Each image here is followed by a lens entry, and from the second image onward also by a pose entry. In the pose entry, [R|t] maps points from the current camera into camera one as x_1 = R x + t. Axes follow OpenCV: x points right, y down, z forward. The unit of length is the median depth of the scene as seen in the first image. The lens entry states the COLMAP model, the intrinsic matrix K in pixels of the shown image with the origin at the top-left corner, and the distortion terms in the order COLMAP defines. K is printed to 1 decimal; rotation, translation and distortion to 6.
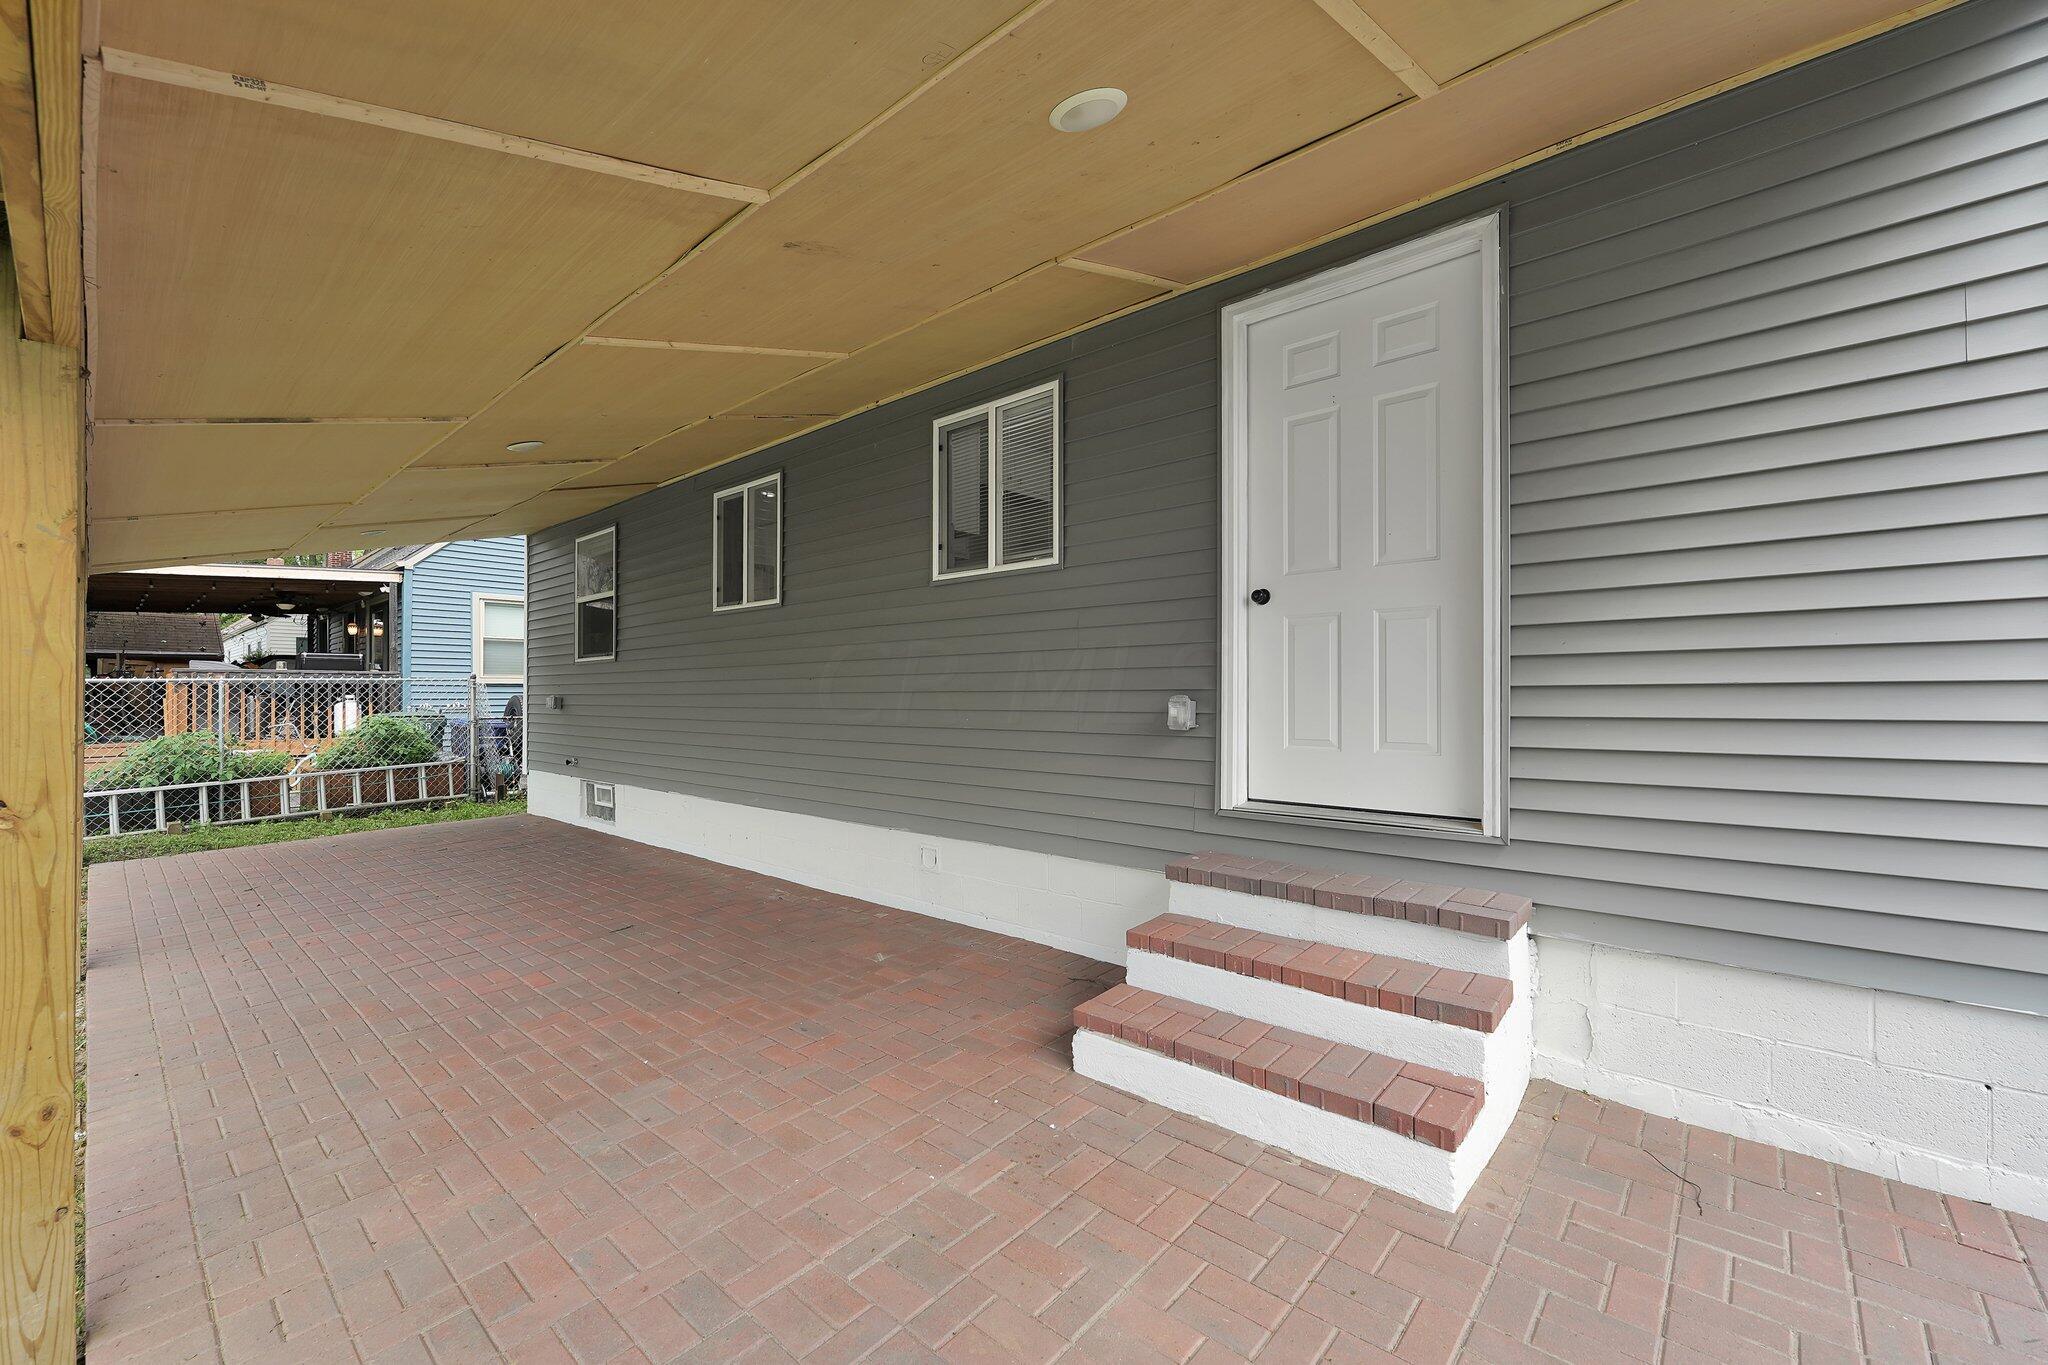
lens RADIAL K [[842.6, 0, 1022.9], [0, 842.6, 668.4], [0, 0, 1]] dist [-0.000025, -0.000120]
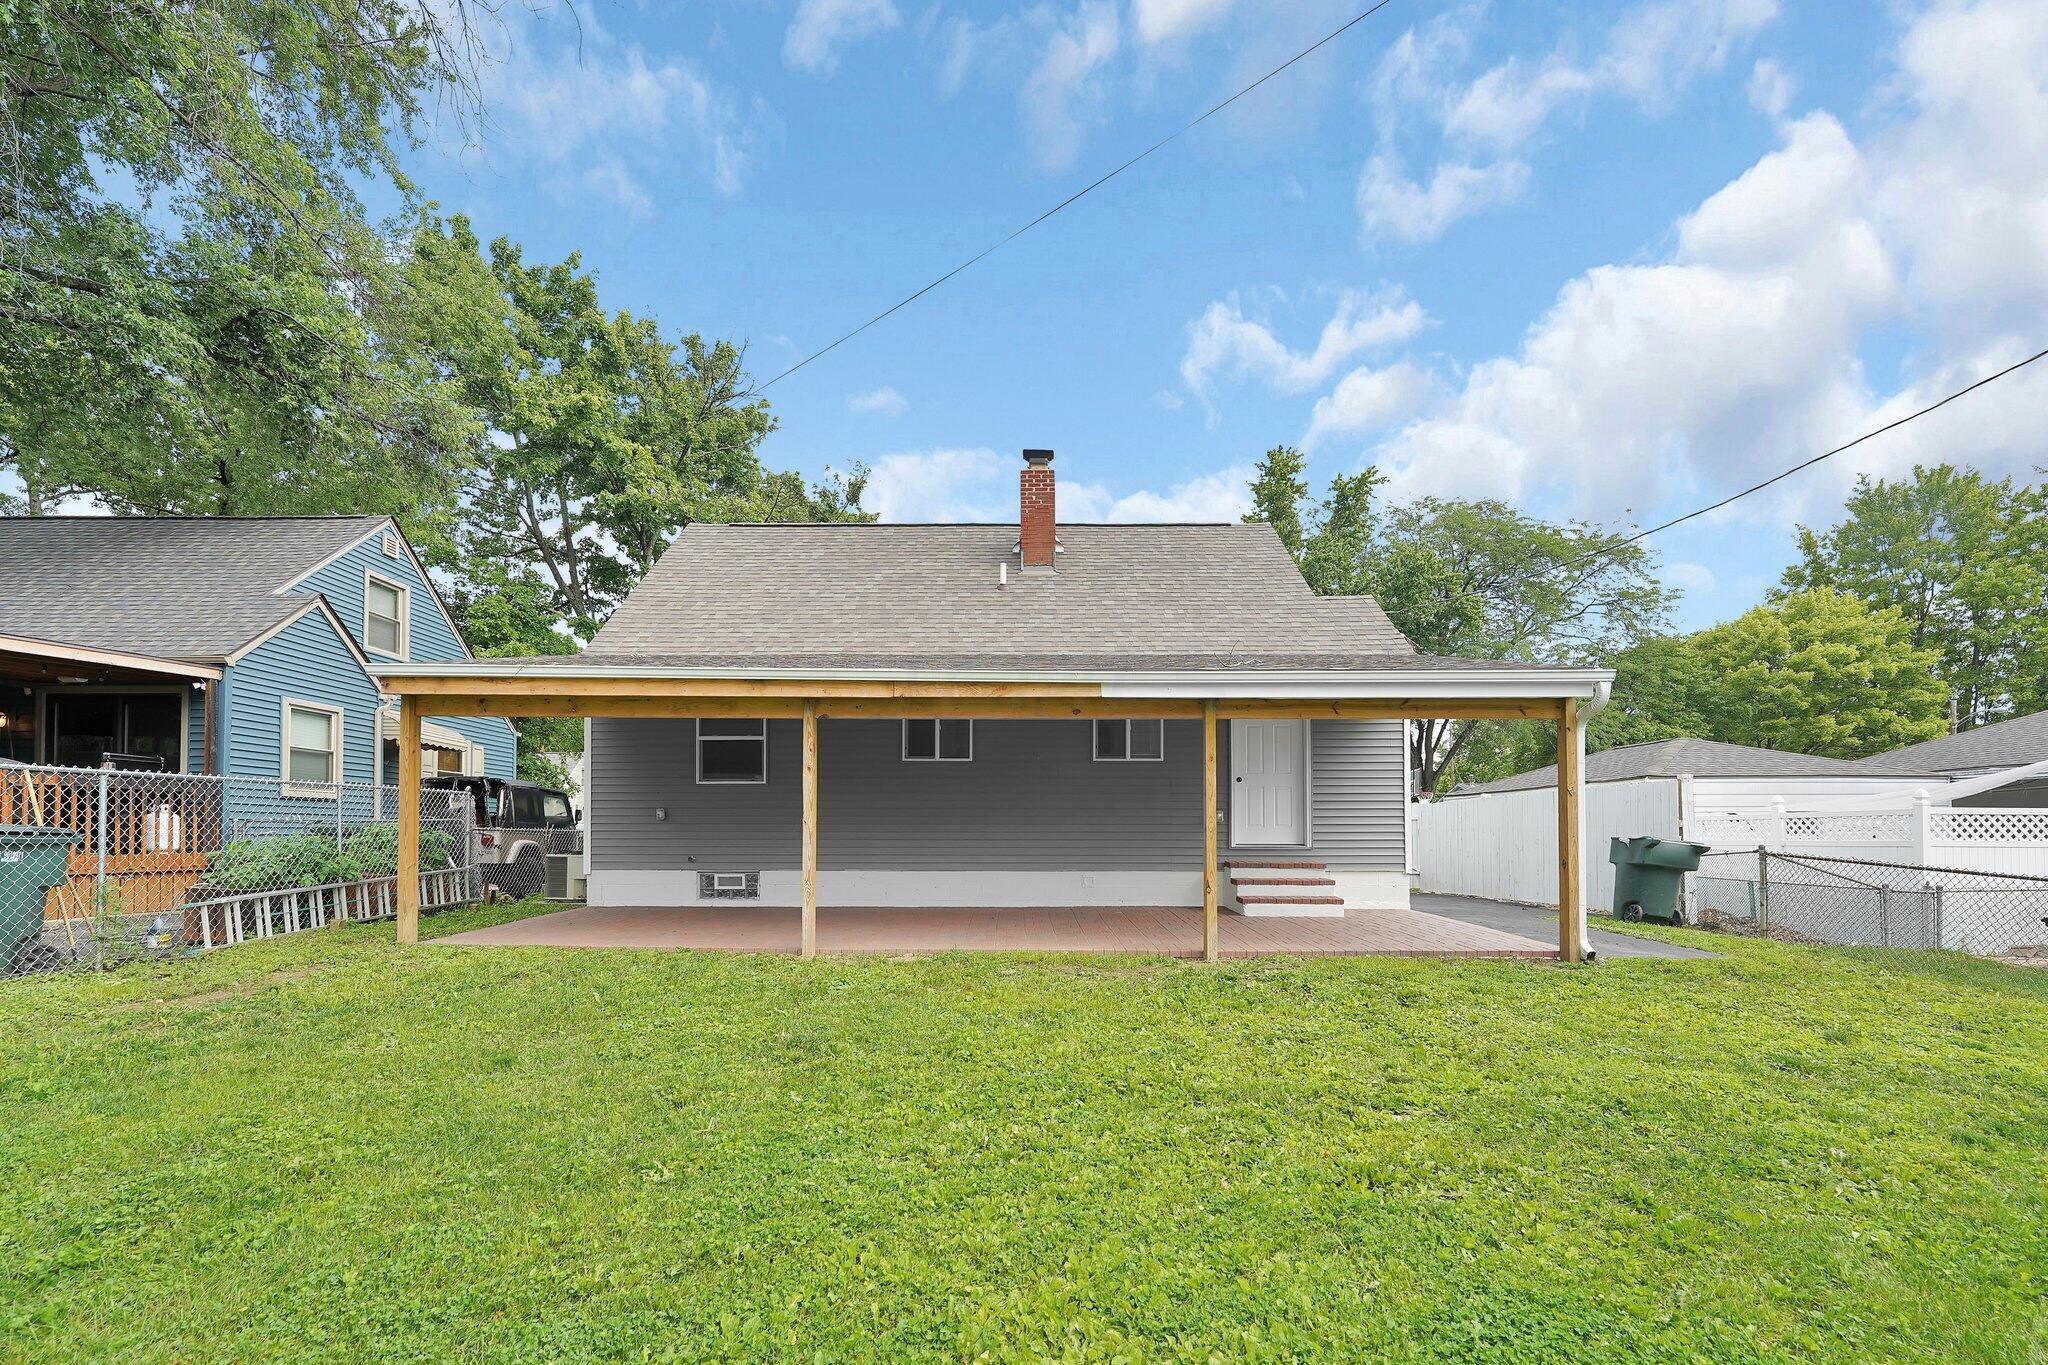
lens RADIAL K [[842.6, 0, 1022.9], [0, 842.6, 668.4], [0, 0, 1]] dist [-0.000025, -0.000120]
pose [[0.724880, 0.139247, 0.674655, -0.730060], [-0.022520, 0.983624, -0.178820, 0.026855], [-0.688507, 0.114430, 0.716145, -0.230084]]
